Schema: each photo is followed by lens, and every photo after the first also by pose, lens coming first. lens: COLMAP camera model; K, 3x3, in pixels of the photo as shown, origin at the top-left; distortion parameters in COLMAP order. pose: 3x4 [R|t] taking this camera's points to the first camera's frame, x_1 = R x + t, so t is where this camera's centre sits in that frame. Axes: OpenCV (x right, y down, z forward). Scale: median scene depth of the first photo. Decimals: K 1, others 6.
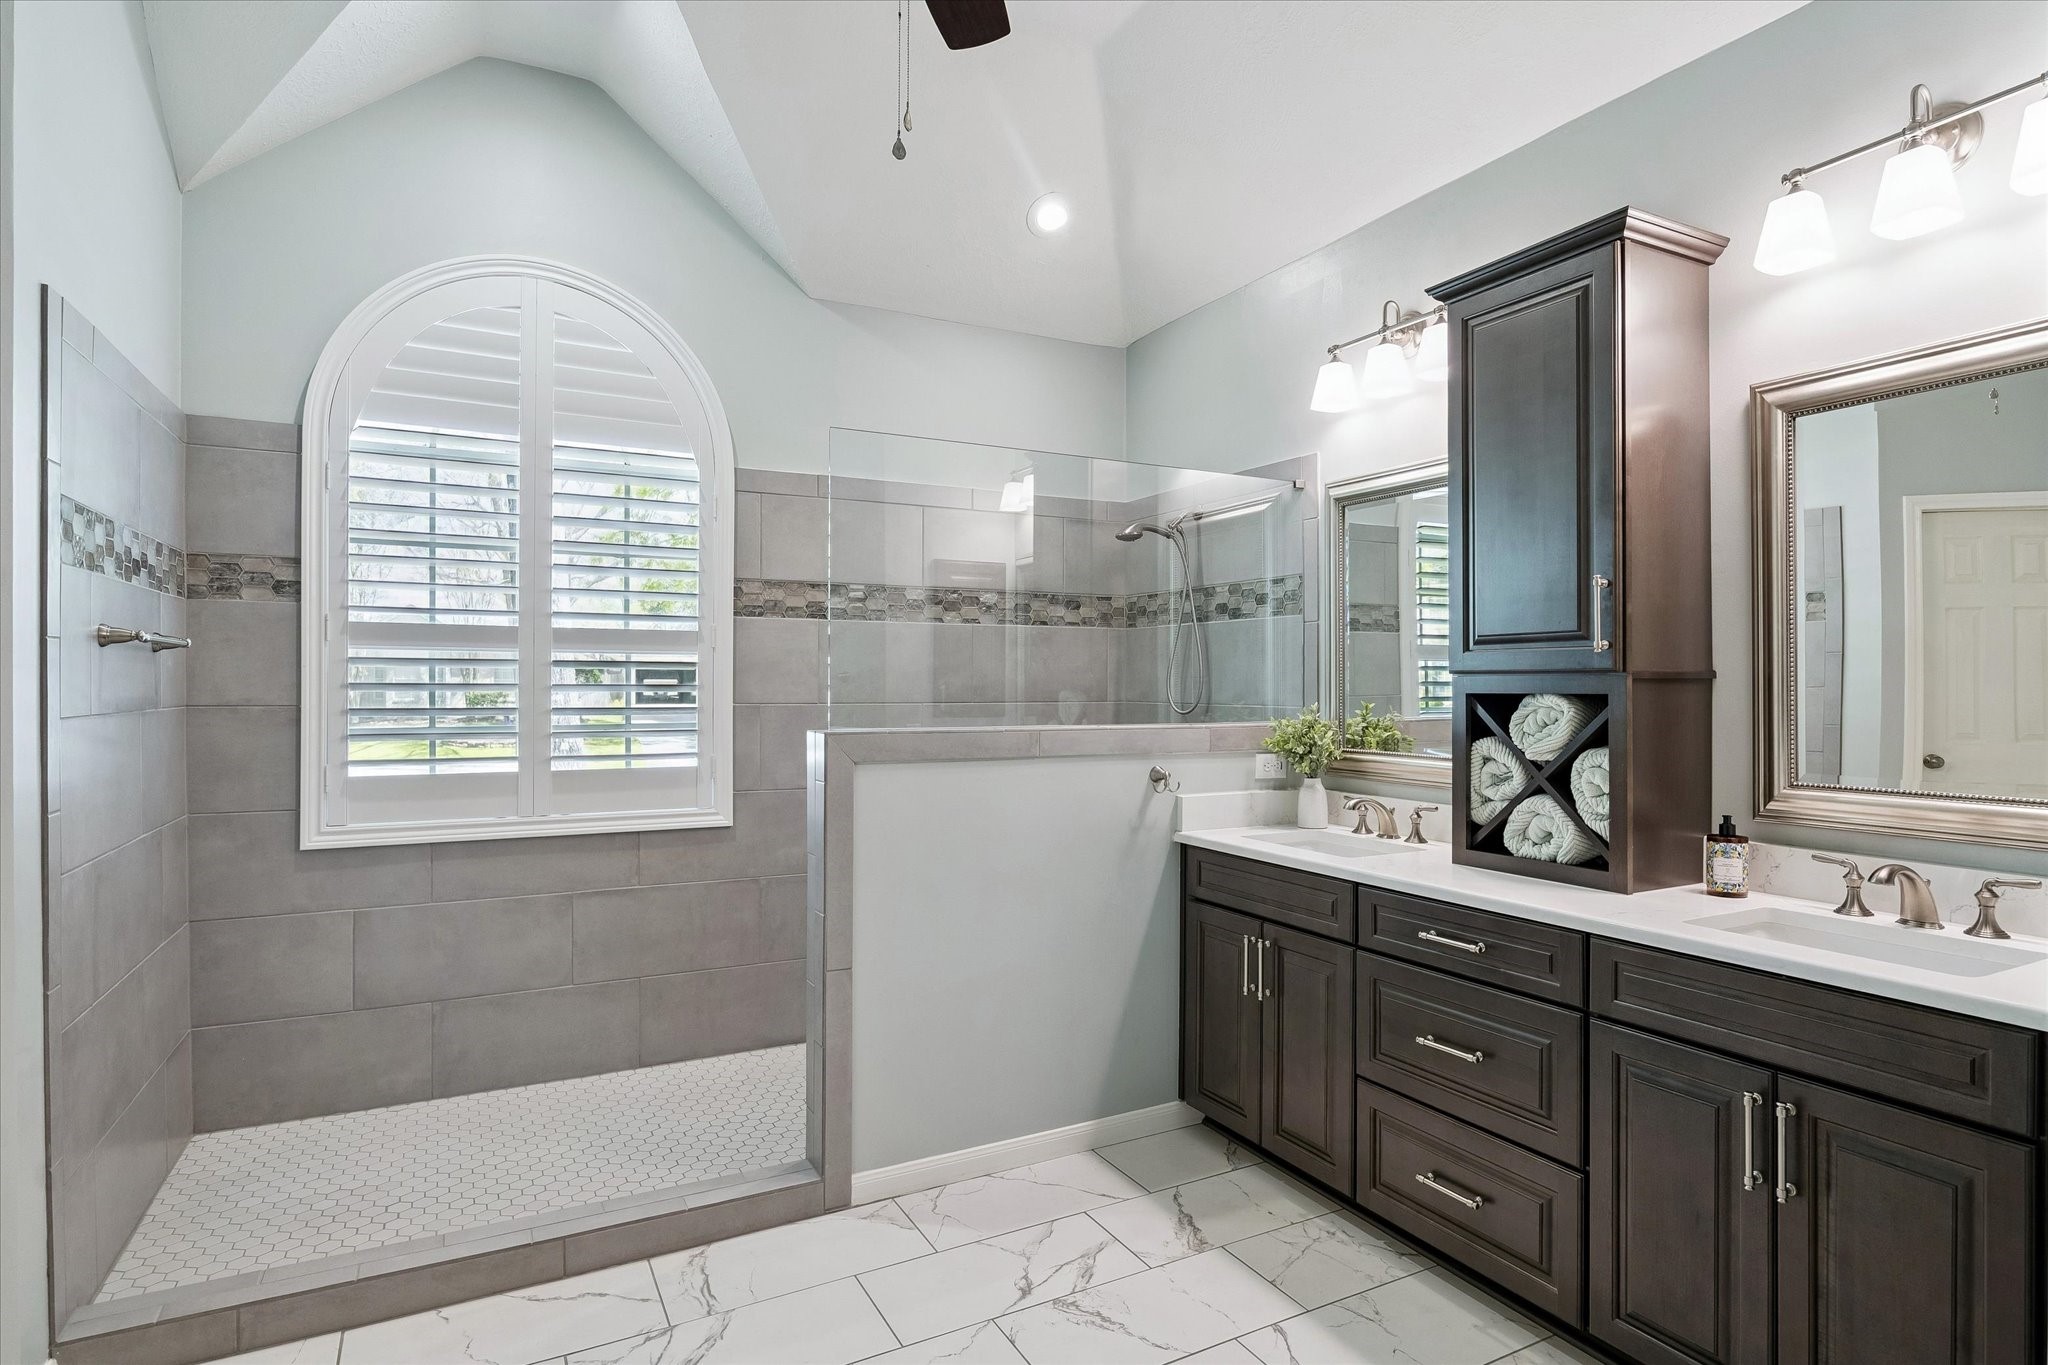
lens RADIAL K [[1060.4, 0, 1023.6], [0, 1060.4, 683.1], [0, 0, 1]] dist [-0.002077, -0.000097]
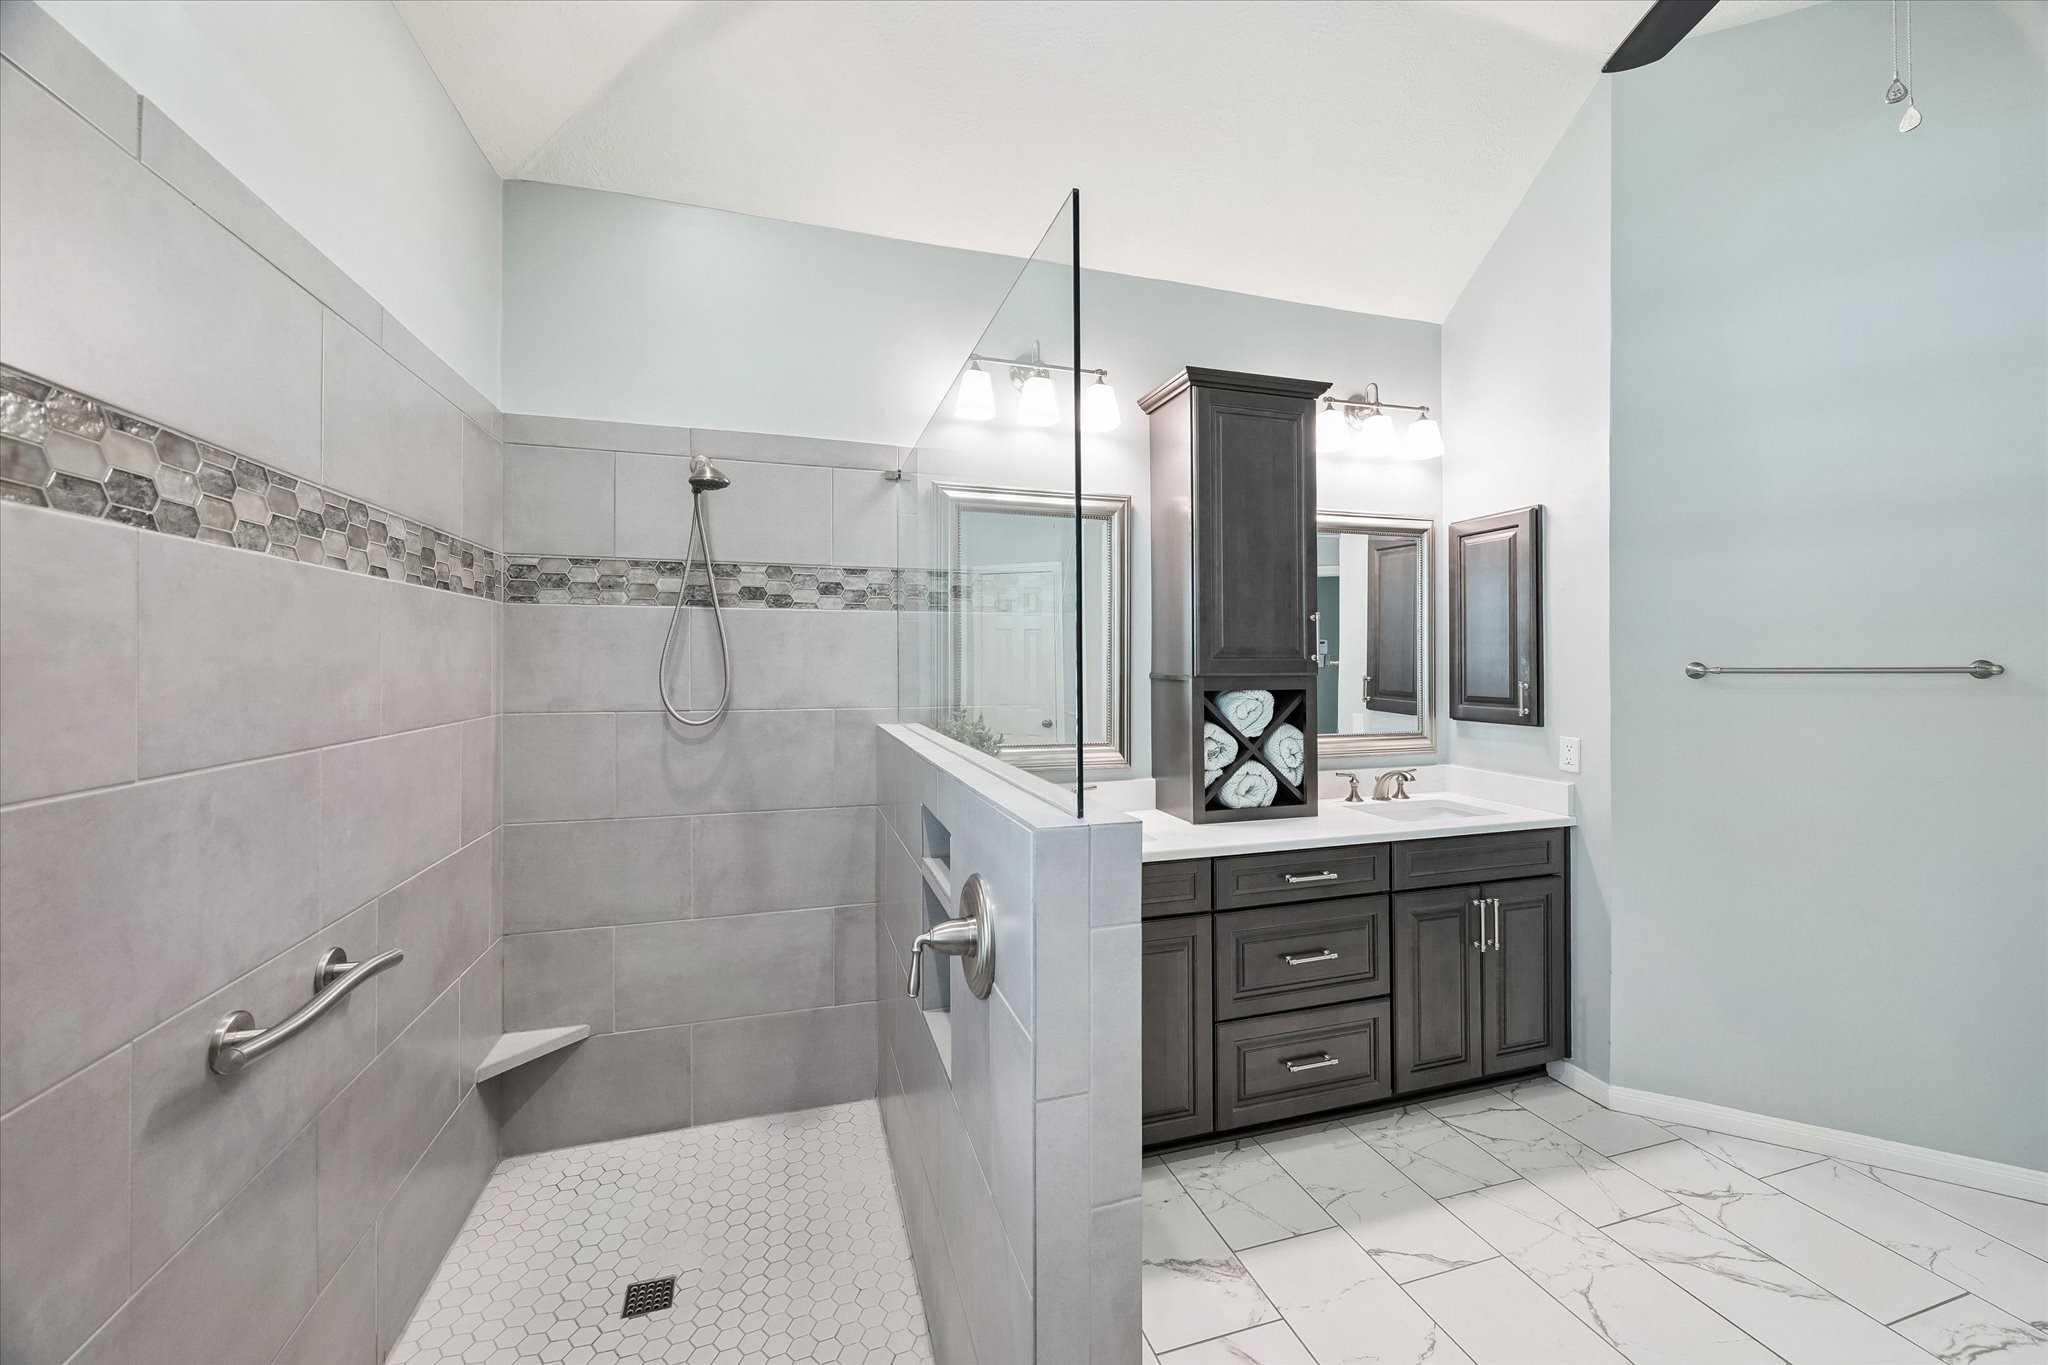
lens RADIAL K [[831.0, 0, 1059.4], [0, 831.0, 651.2], [0, 0, 1]] dist [0.019007, 0.000124]
pose [[0.162332, 0.012256, 0.986660, -0.612268], [0.001239, 0.999920, -0.012624, -0.025841], [-0.986735, 0.003272, 0.162304, 1.001818]]
